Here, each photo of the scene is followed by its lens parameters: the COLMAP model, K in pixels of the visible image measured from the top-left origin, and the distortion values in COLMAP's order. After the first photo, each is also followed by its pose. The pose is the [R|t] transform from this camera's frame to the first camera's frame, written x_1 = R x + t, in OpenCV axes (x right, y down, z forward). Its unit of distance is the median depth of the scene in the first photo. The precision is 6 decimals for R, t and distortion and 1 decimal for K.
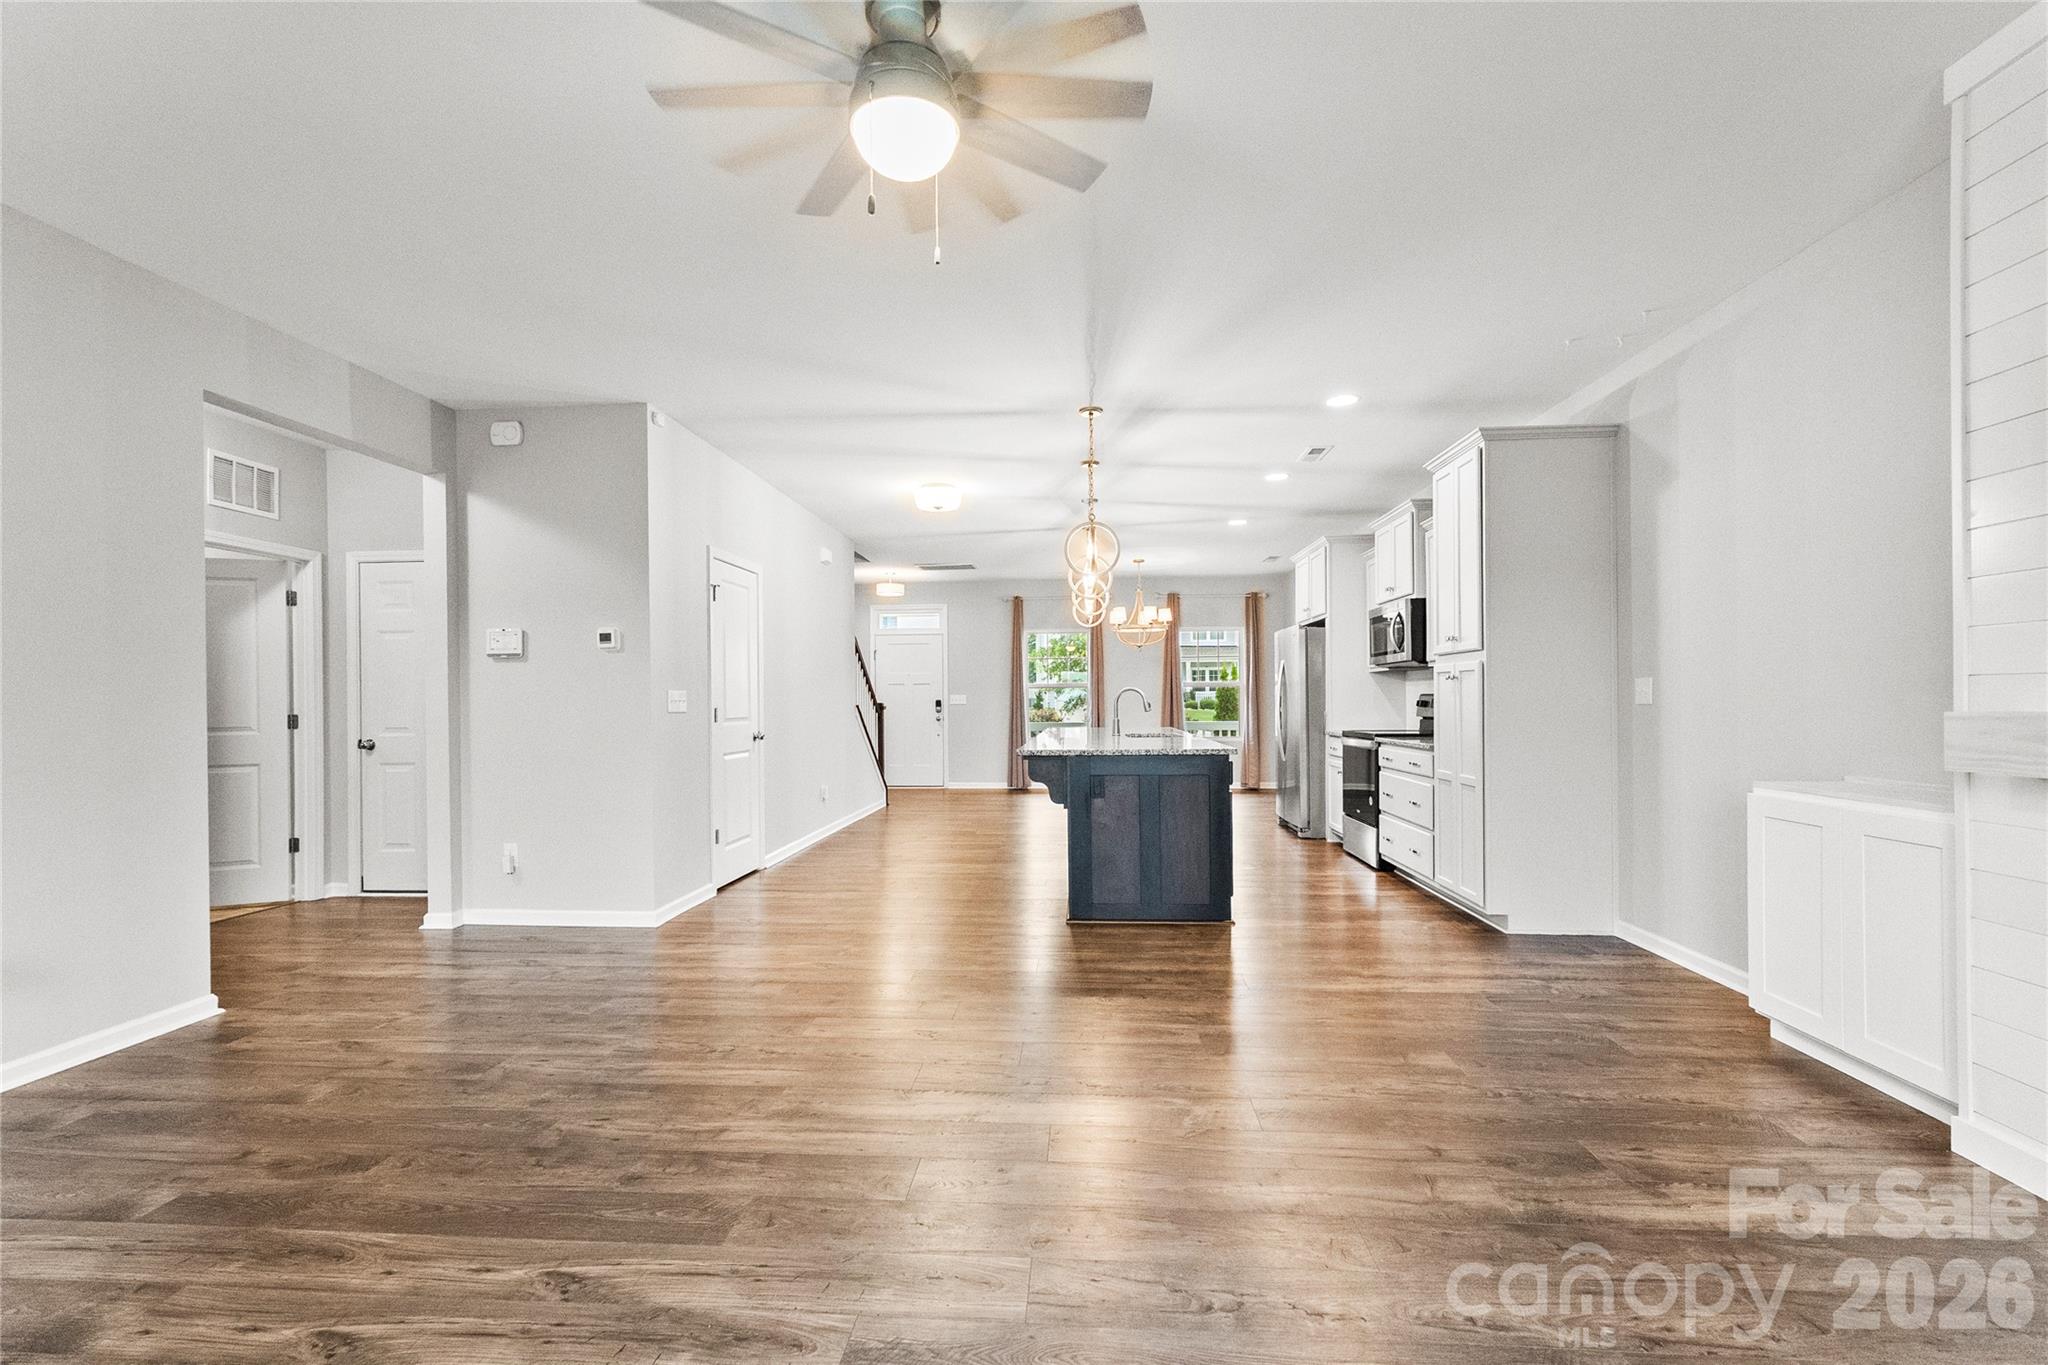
lens RADIAL K [[879.4, 0, 1042.6], [0, 879.4, 704.3], [0, 0, 1]] dist [0.000650, 0.000357]
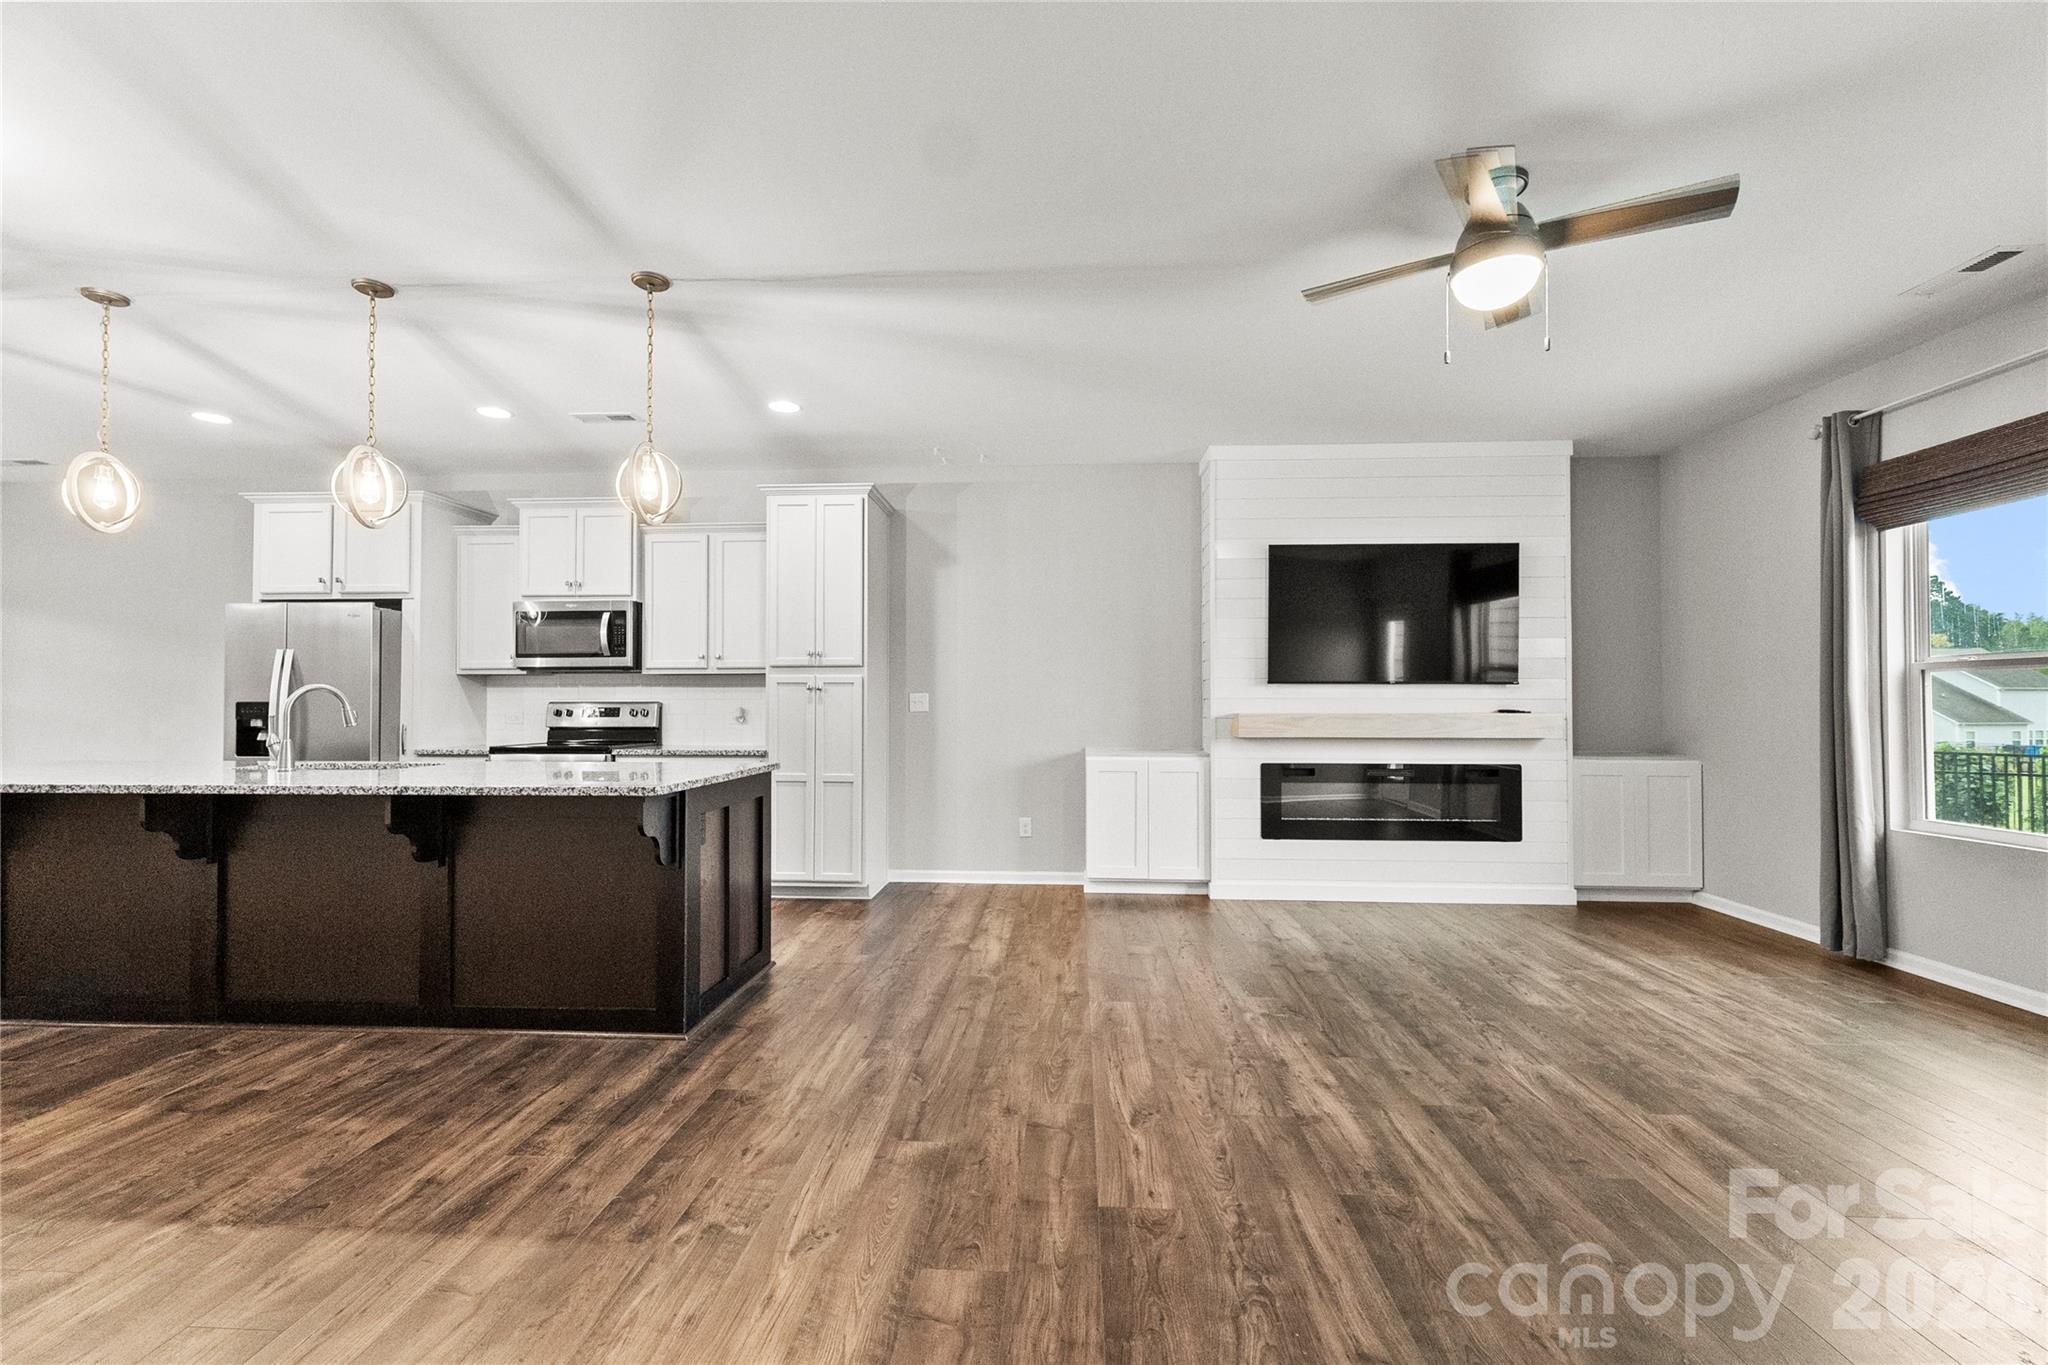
lens RADIAL K [[831.4, 0, 1028.2], [0, 831.4, 694.8], [0, 0, 1]] dist [0.000061, 0.000009]
pose [[-0.001862, 0.019091, 0.999816, -0.610675], [0.003927, 0.999810, -0.019083, -0.000915], [-0.999991, 0.003891, -0.001937, 0.745153]]
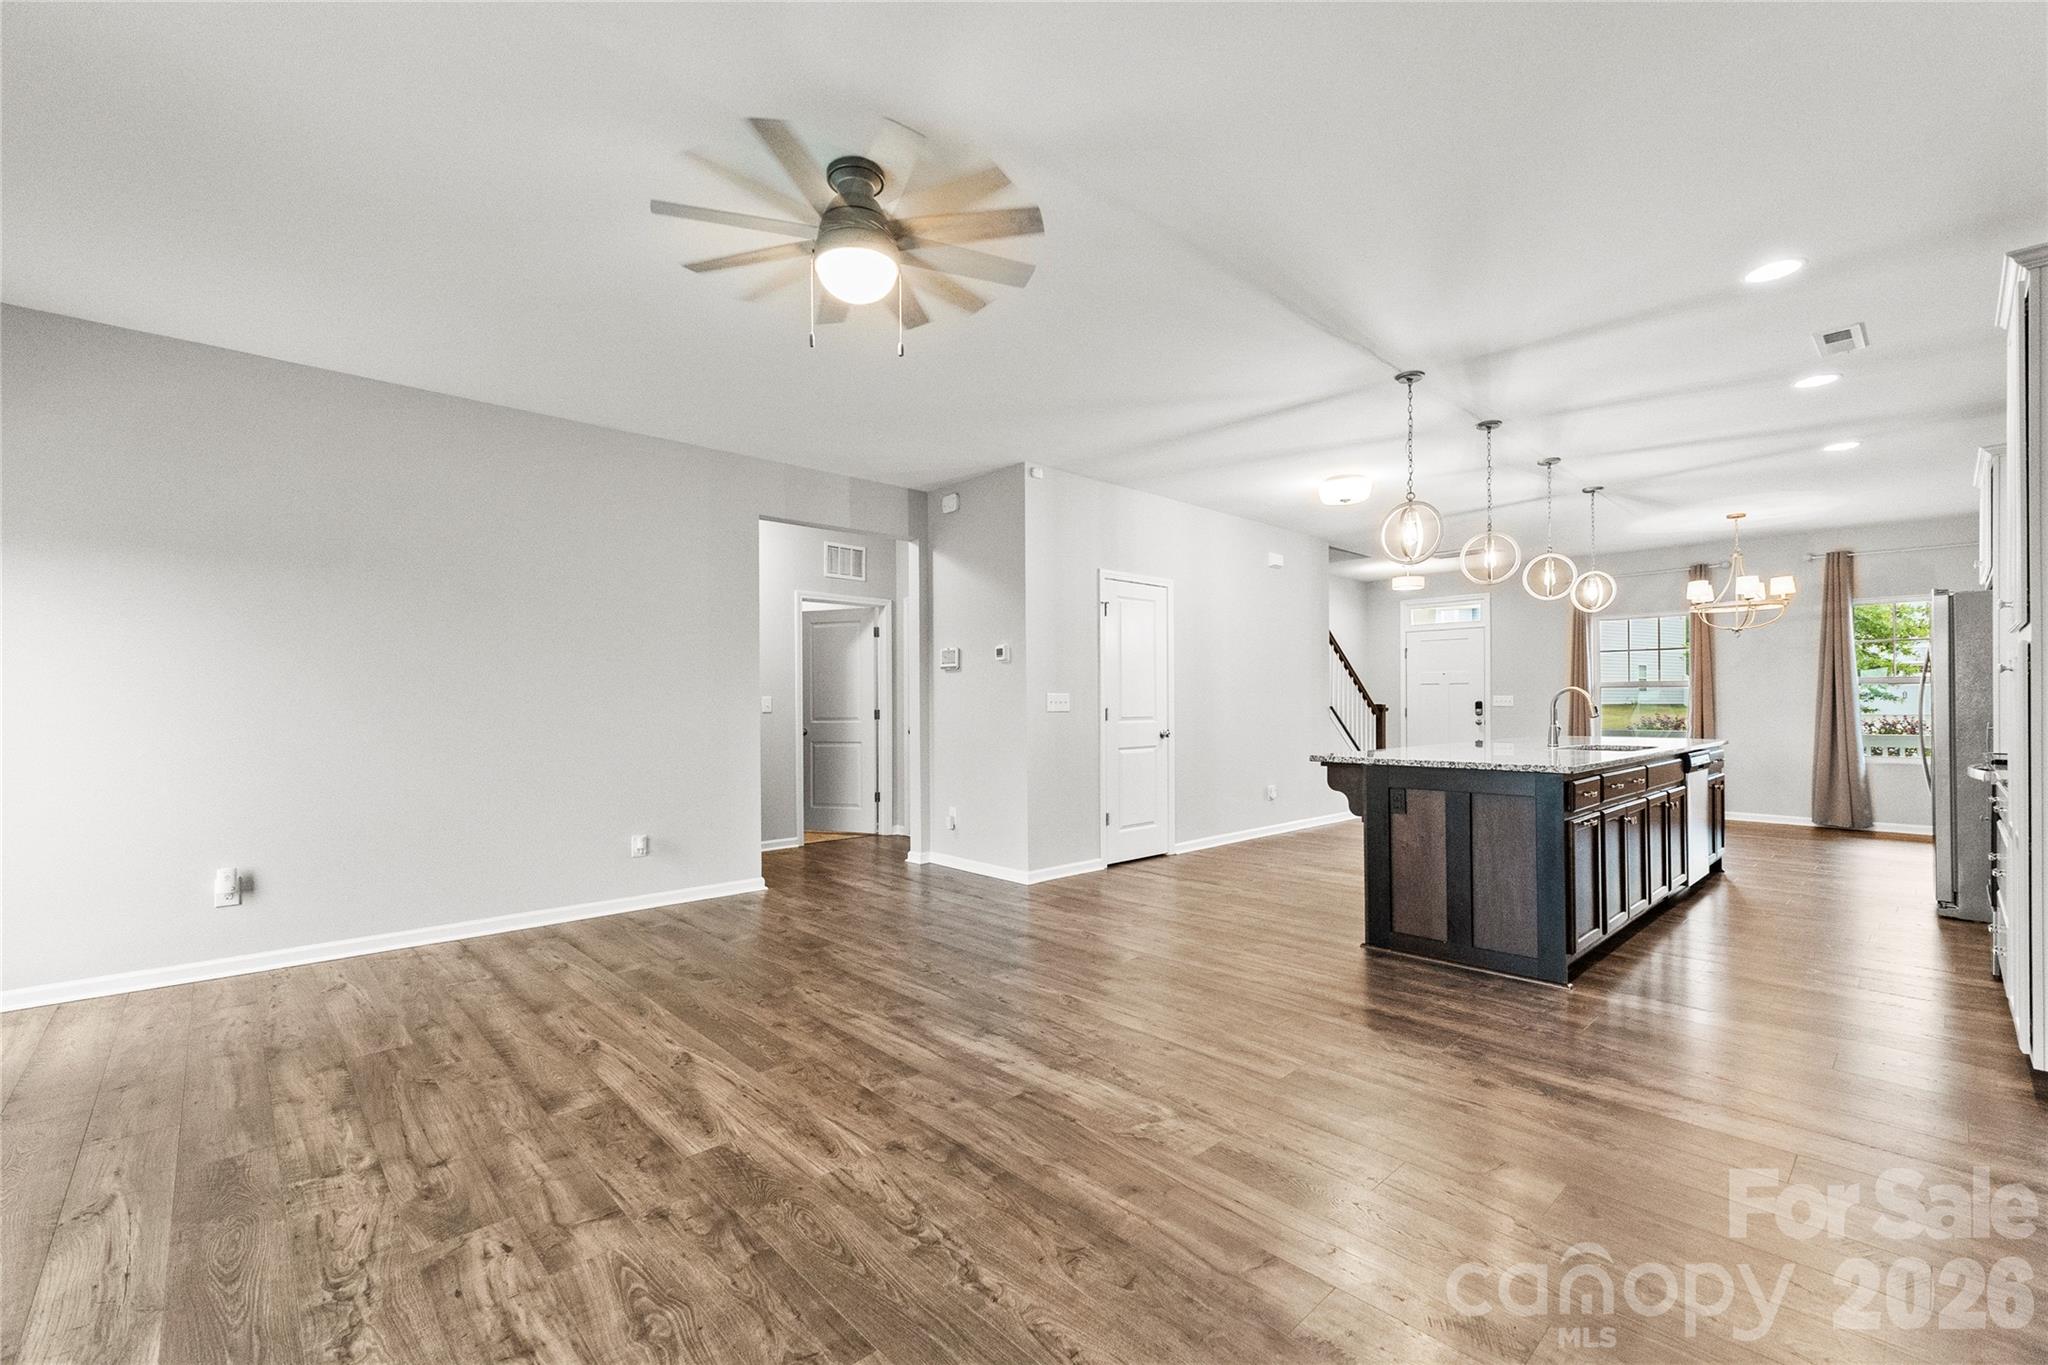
lens RADIAL K [[877.8, 0, 1020.3], [0, 877.8, 701.9], [0, 0, 1]] dist [0.000121, -0.000053]
pose [[0.727072, 0.004737, -0.686545, 0.398583], [-0.006103, 0.999981, 0.000436, -0.004432], [0.686535, 0.003873, 0.727087, 0.093973]]
